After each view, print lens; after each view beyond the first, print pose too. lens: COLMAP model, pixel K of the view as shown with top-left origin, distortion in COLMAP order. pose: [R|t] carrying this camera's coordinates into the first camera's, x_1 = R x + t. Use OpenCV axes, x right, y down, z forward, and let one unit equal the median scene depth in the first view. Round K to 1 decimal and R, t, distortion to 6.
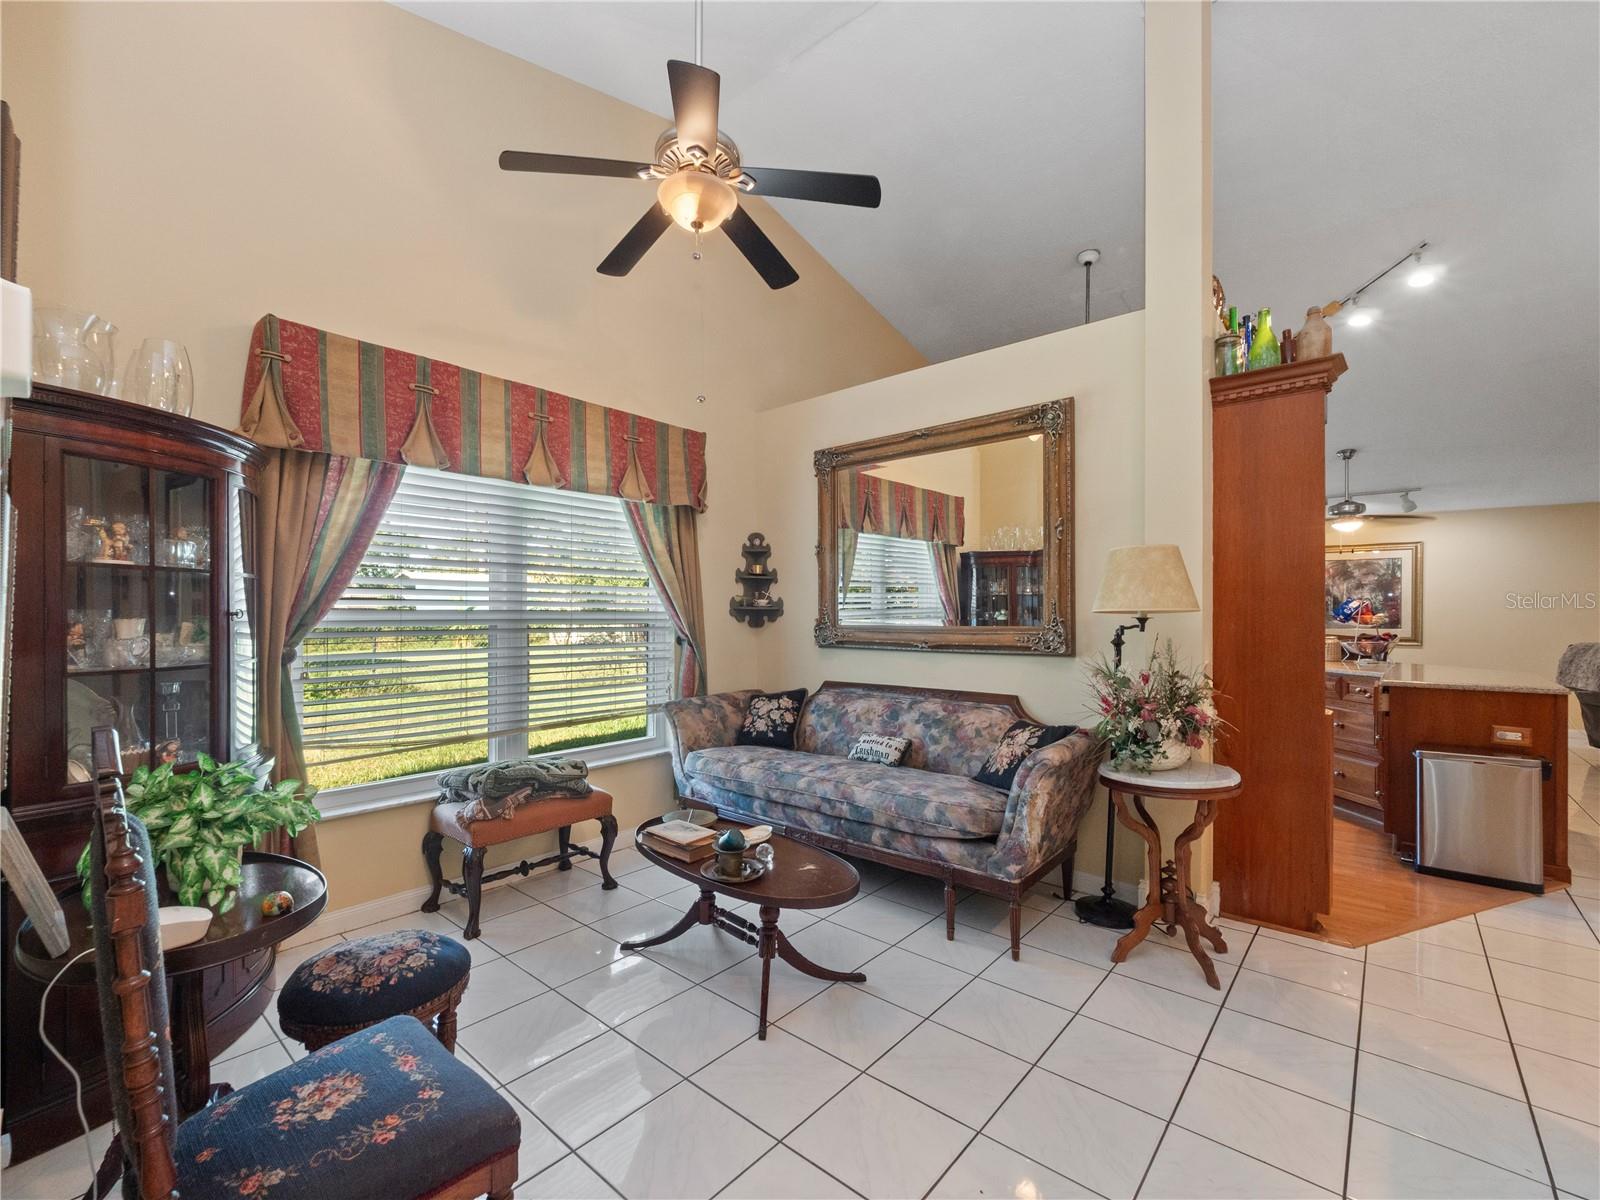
lens RADIAL K [[694.6, 0, 786.0], [0, 694.6, 604.9], [0, 0, 1]] dist [-0.002234, -0.000902]
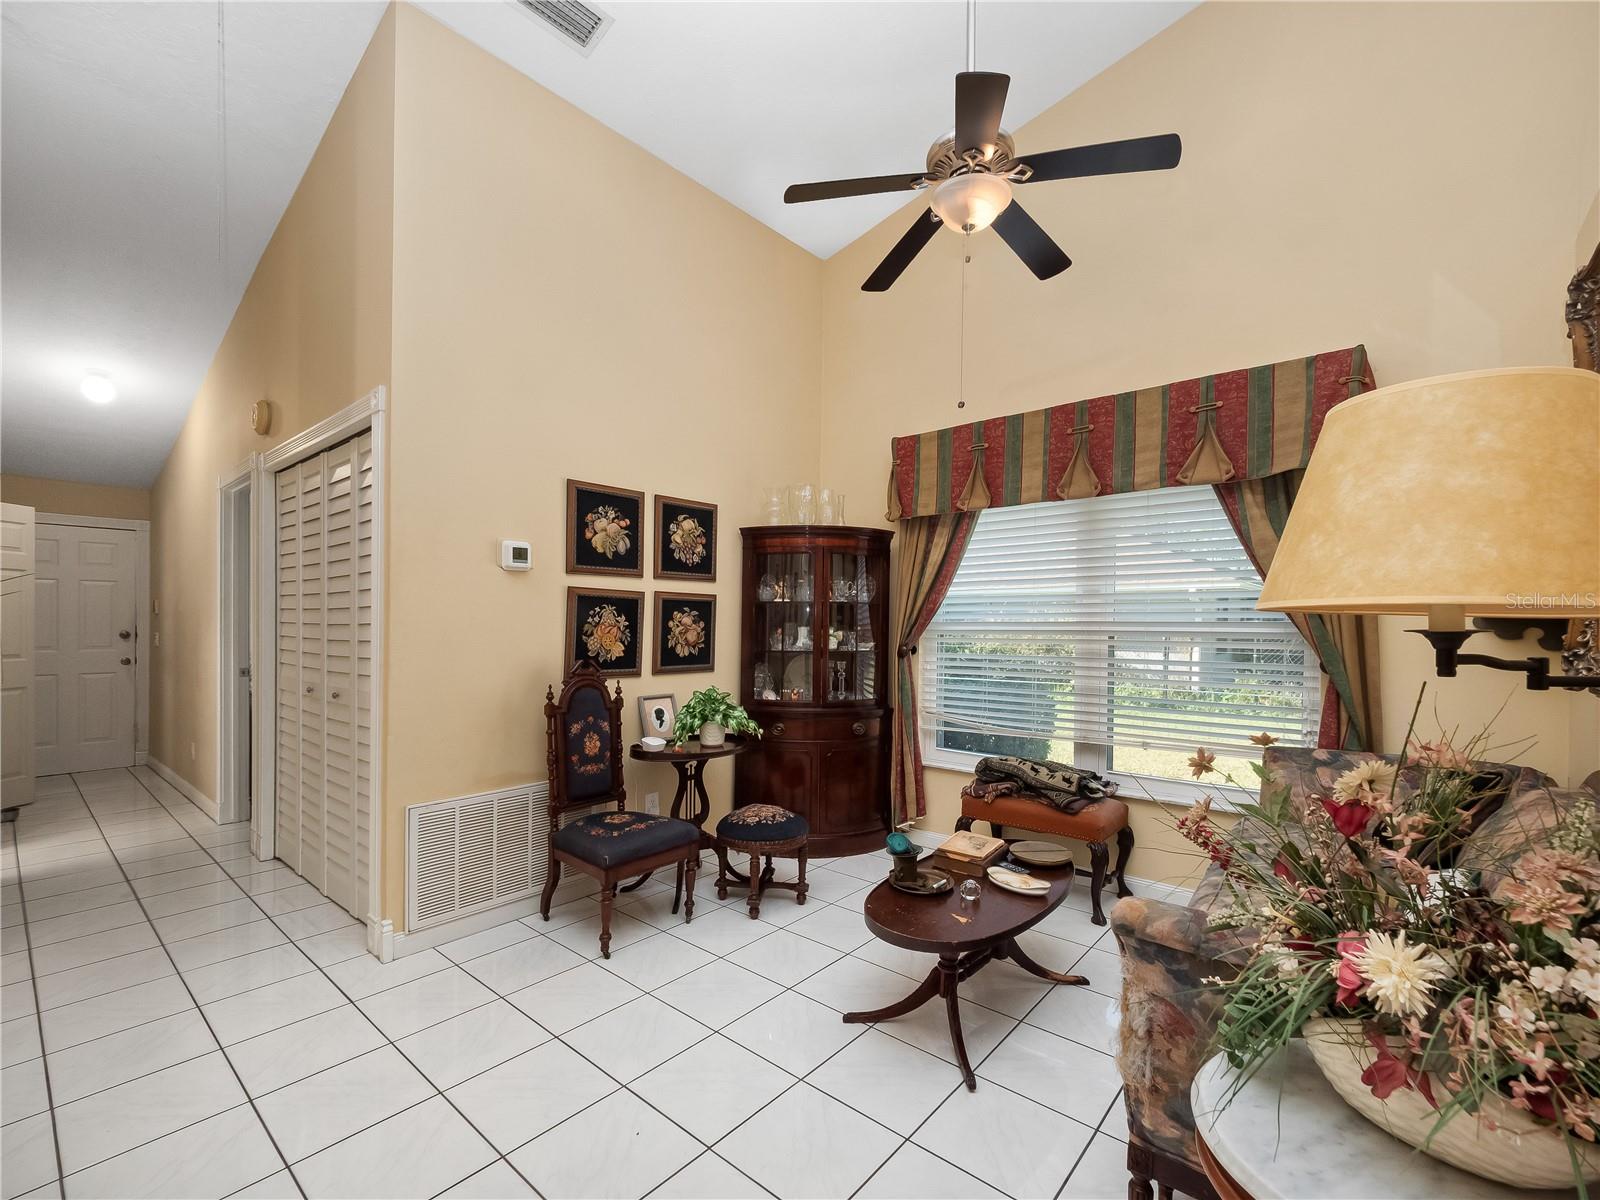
lens RADIAL K [[711.7, 0, 801.0], [0, 711.7, 592.8], [0, 0, 1]] dist [-0.002135, -0.000338]
pose [[0.024349, -0.059956, -0.997904, 0.687092], [0.002977, 0.998200, -0.059902, 0.028242], [0.999699, -0.001512, 0.024484, 0.596427]]
